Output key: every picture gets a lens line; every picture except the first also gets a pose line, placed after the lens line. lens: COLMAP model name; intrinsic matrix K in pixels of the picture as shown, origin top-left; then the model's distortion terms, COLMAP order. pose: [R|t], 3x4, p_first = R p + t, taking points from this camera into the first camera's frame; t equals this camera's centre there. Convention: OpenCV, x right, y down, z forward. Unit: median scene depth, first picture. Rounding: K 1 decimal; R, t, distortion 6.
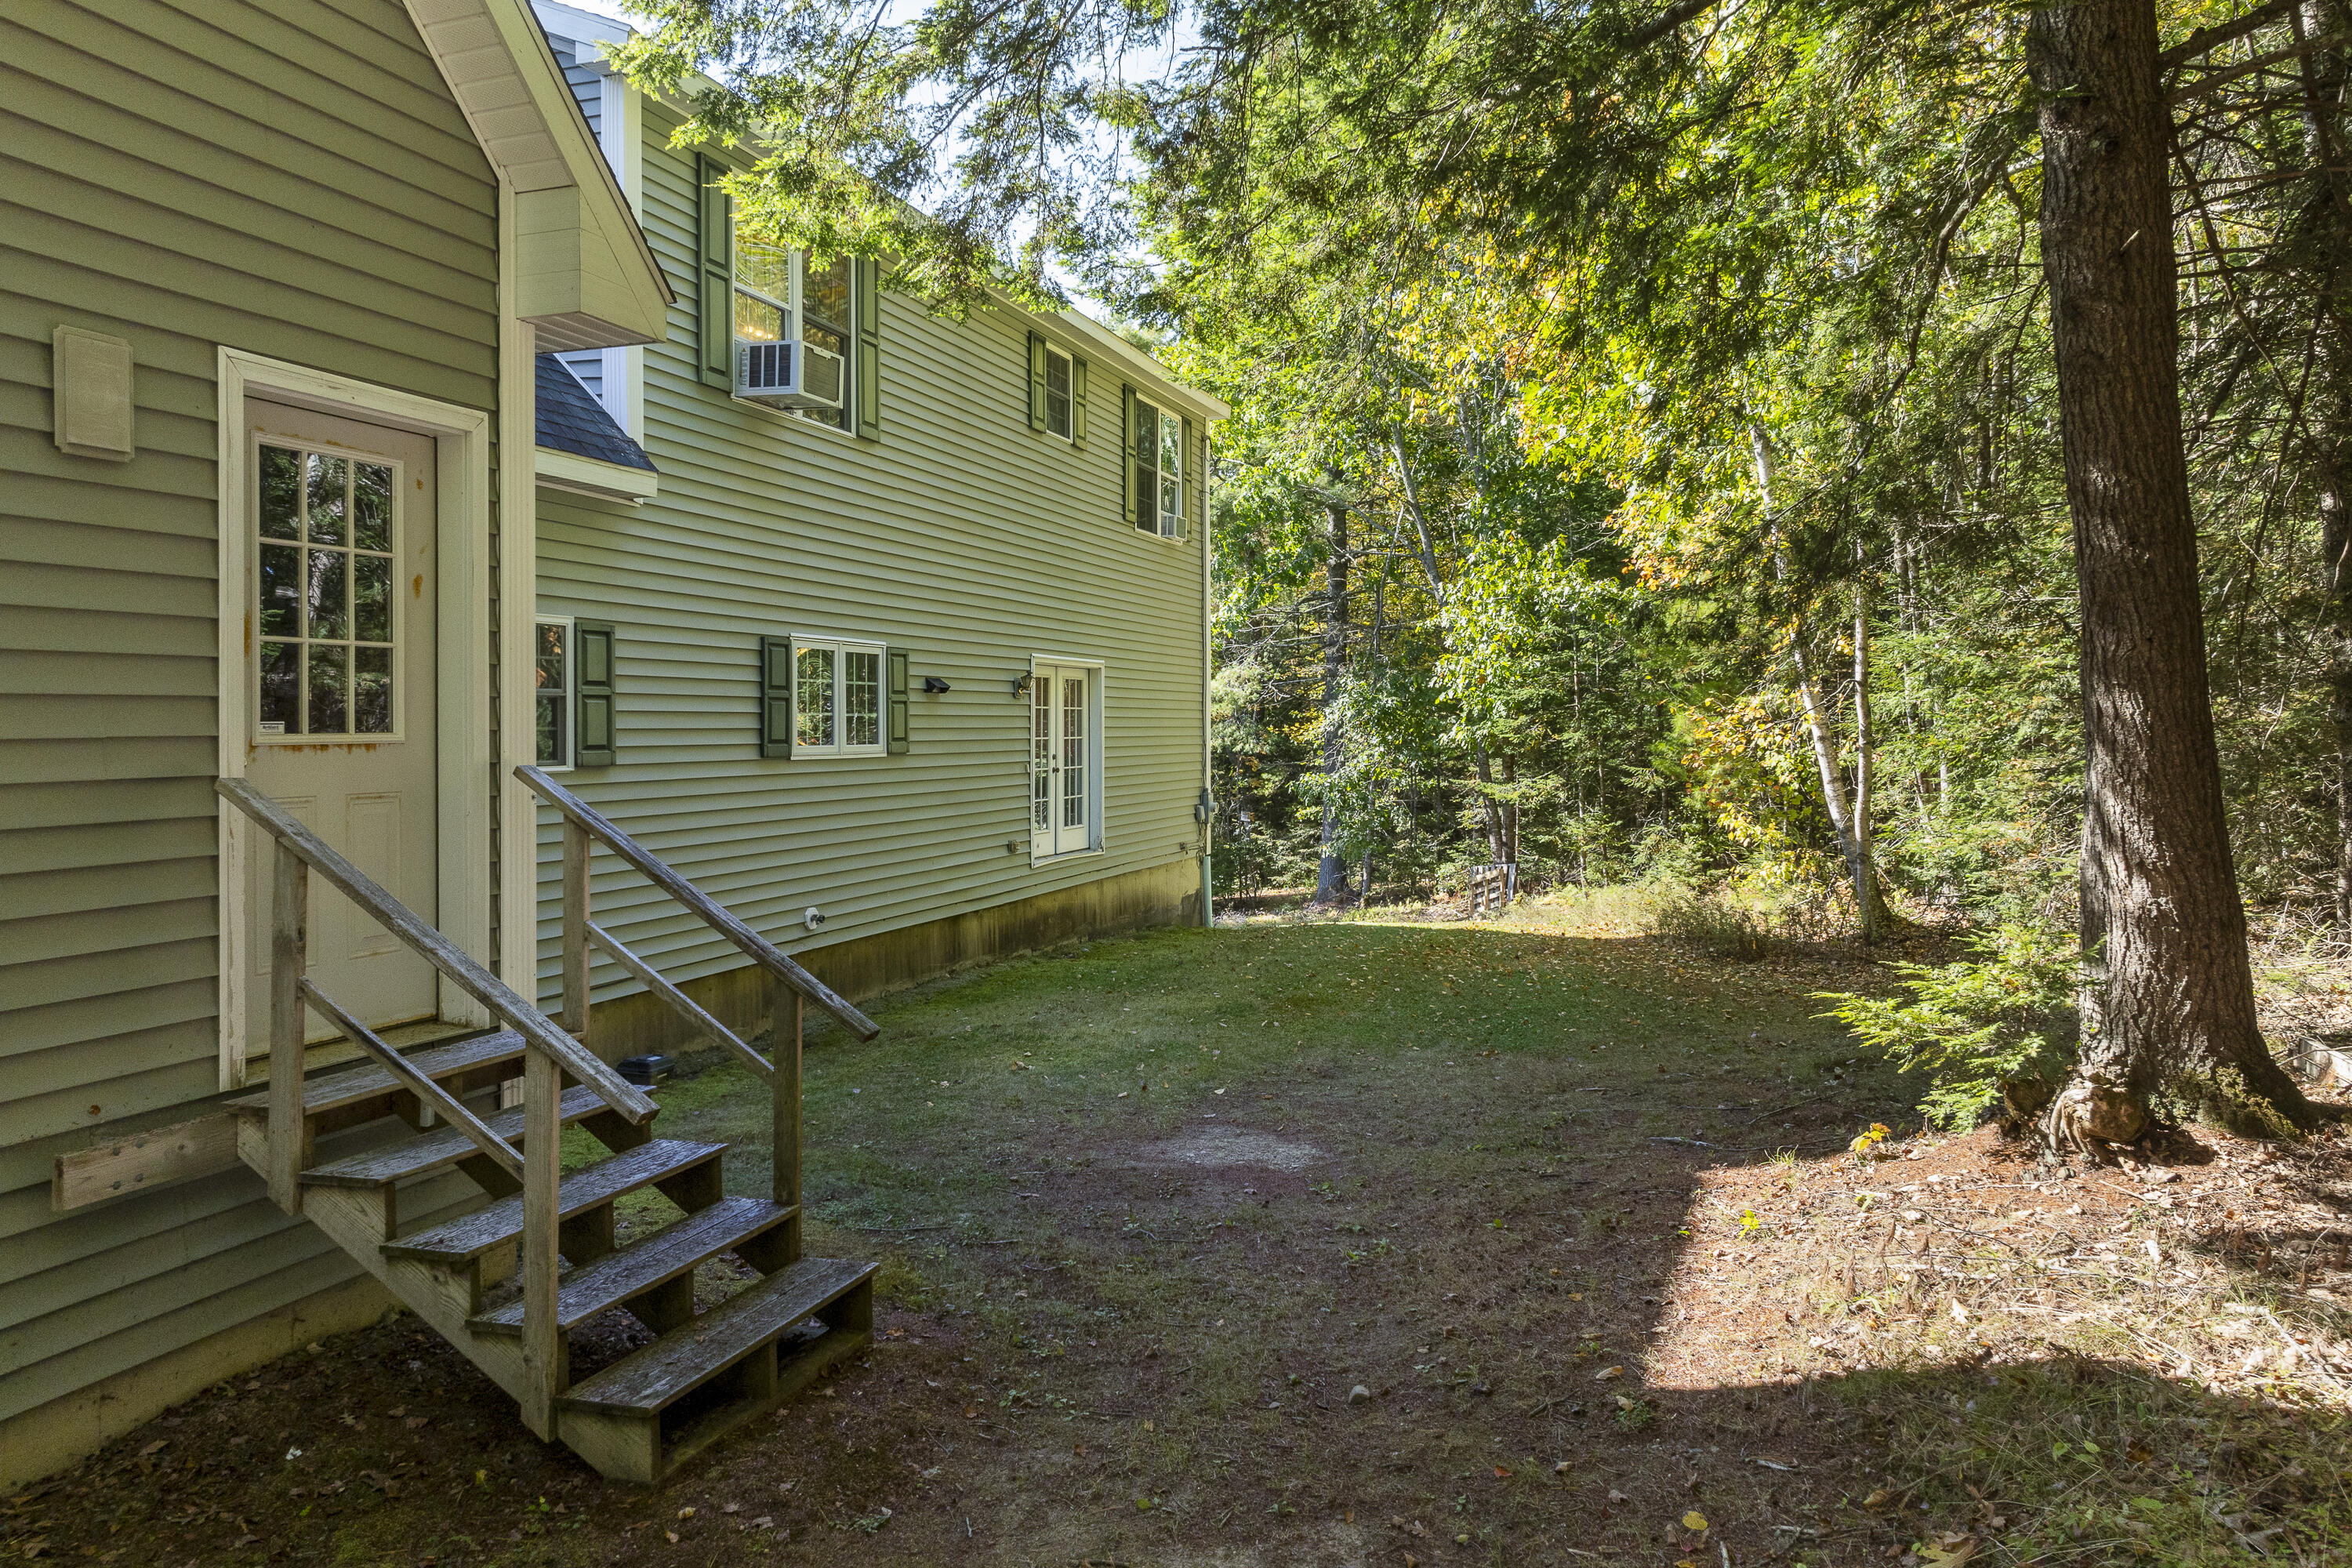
lens RADIAL K [[1635.1, 0, 1127.2], [0, 1635.1, 726.6], [0, 0, 1]] dist [-0.016427, 0.011437]
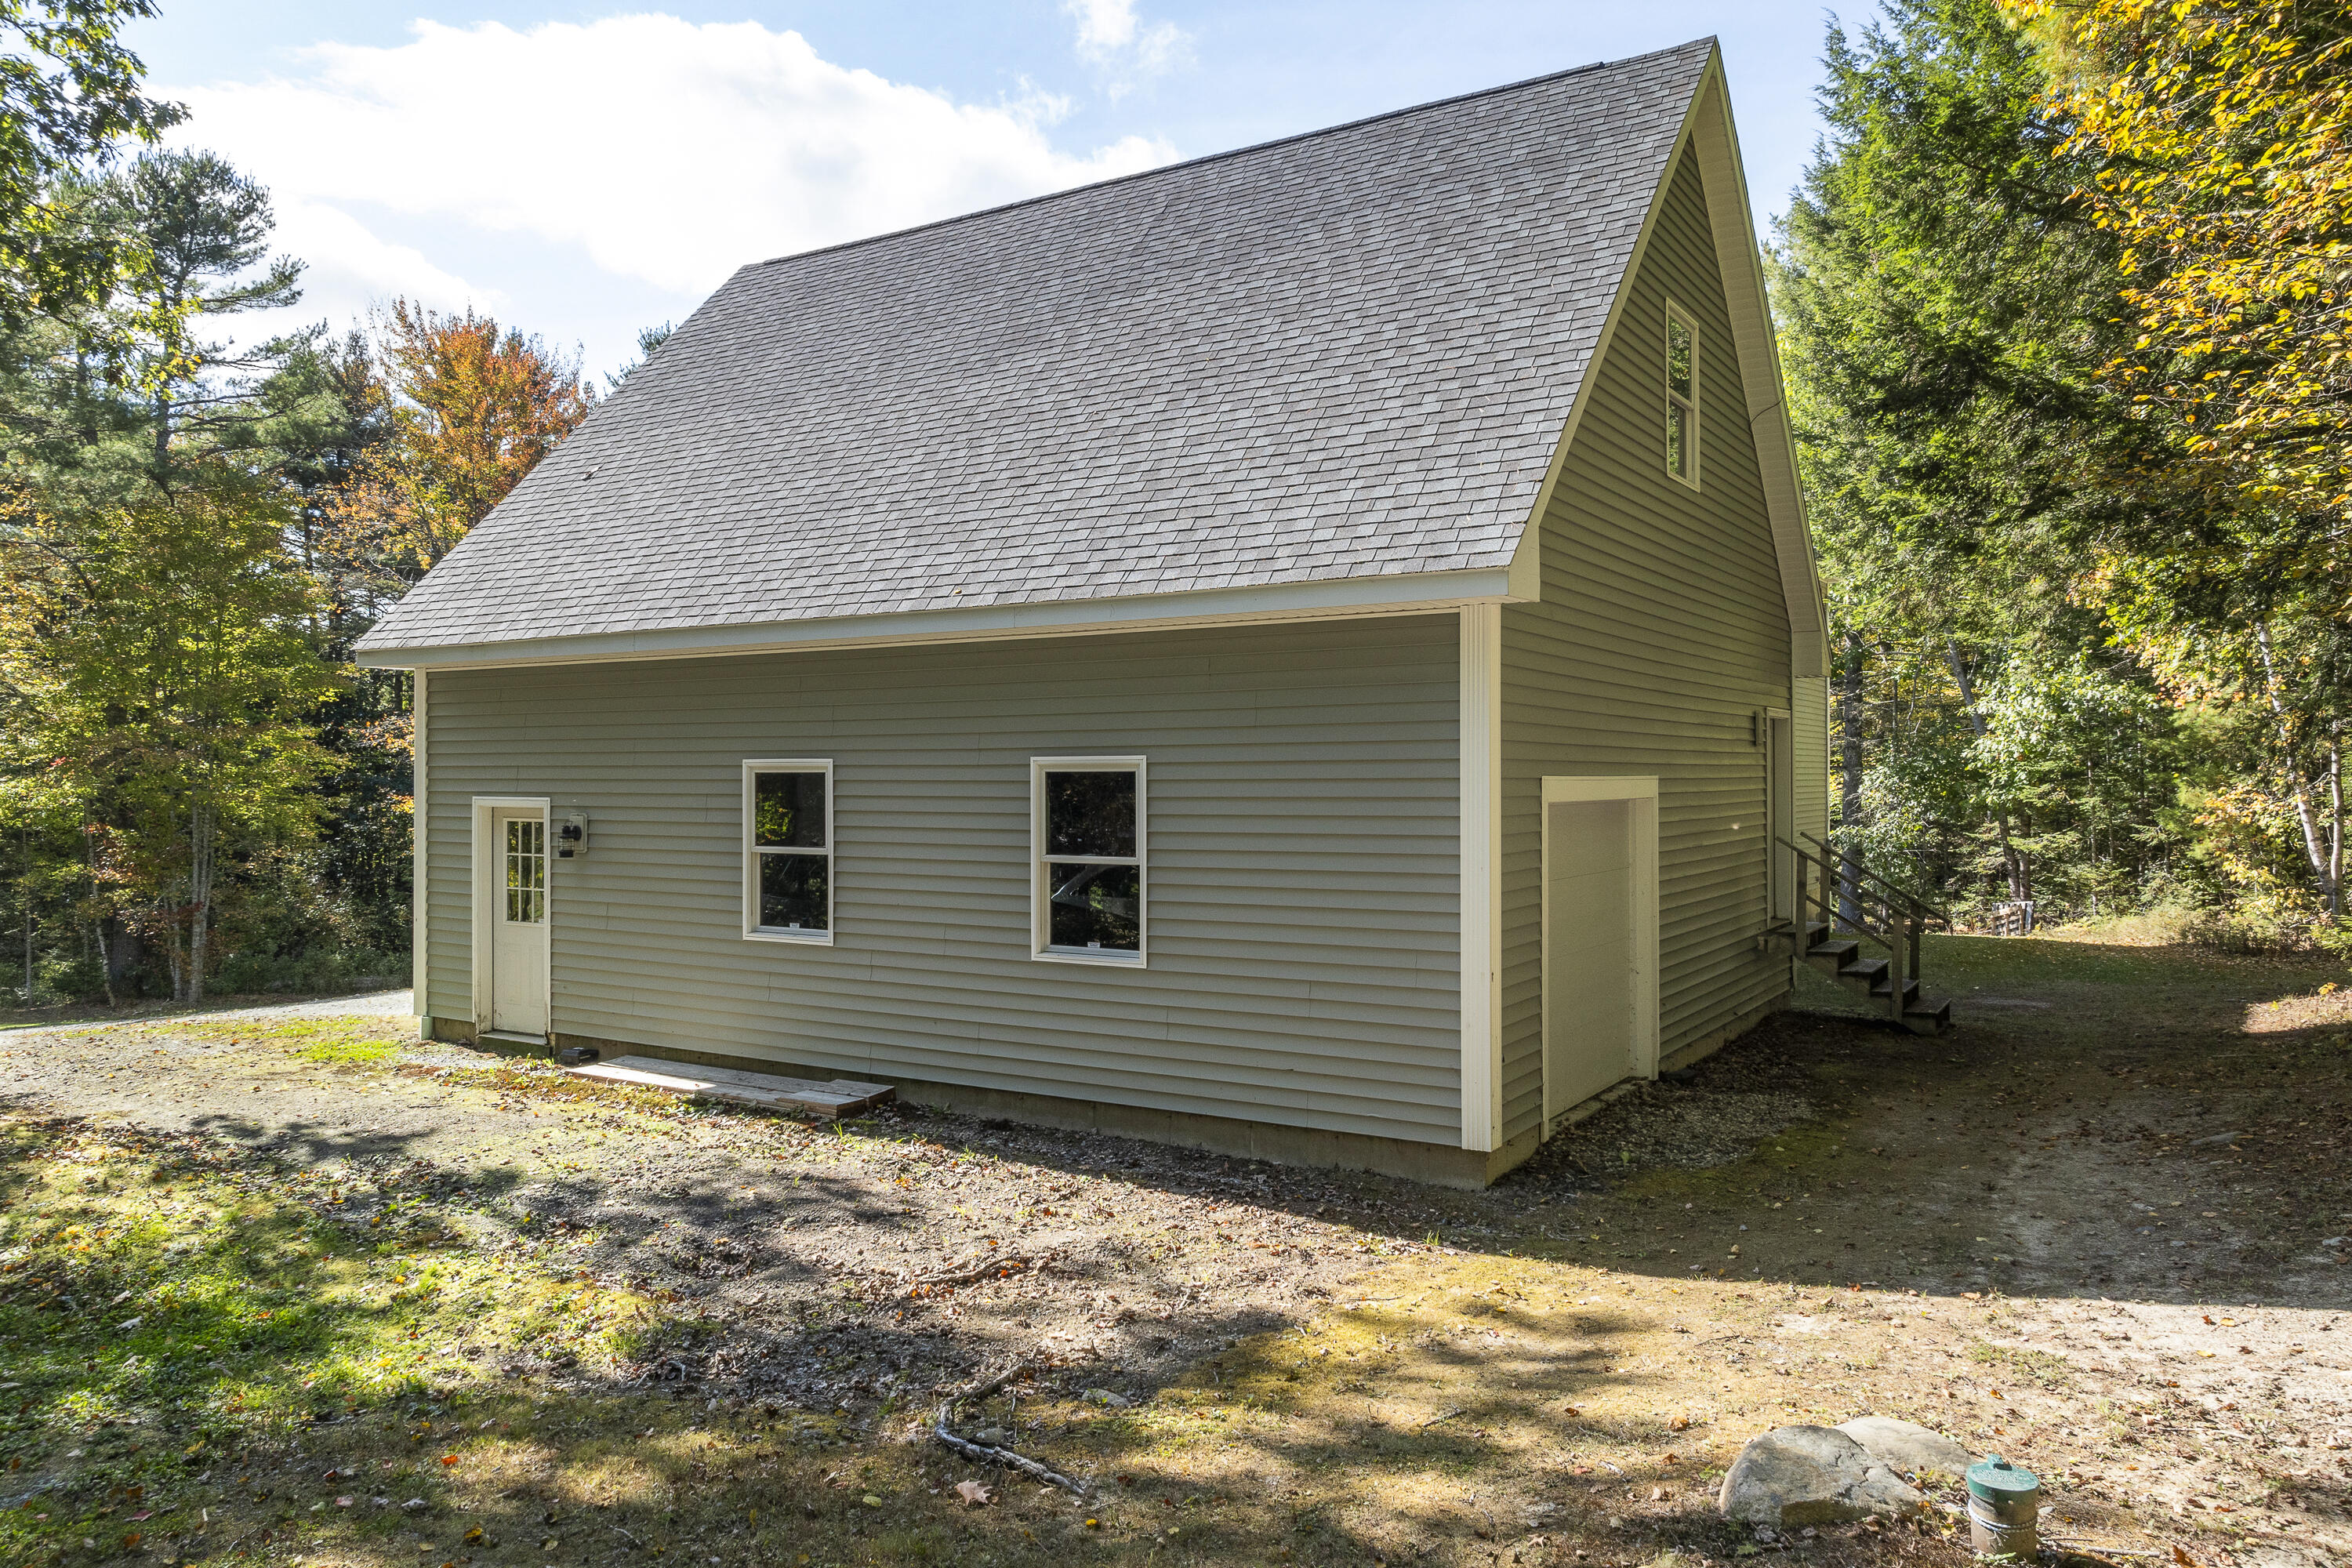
lens RADIAL K [[1635.1, 0, 1176.6], [0, 1635.1, 775.6], [0, 0, 1]] dist [-0.016427, 0.011437]
pose [[0.979170, 0.006150, -0.202951, -0.193345], [-0.005491, 0.999978, 0.003810, -0.016802], [0.202970, -0.002616, 0.979182, -0.453668]]
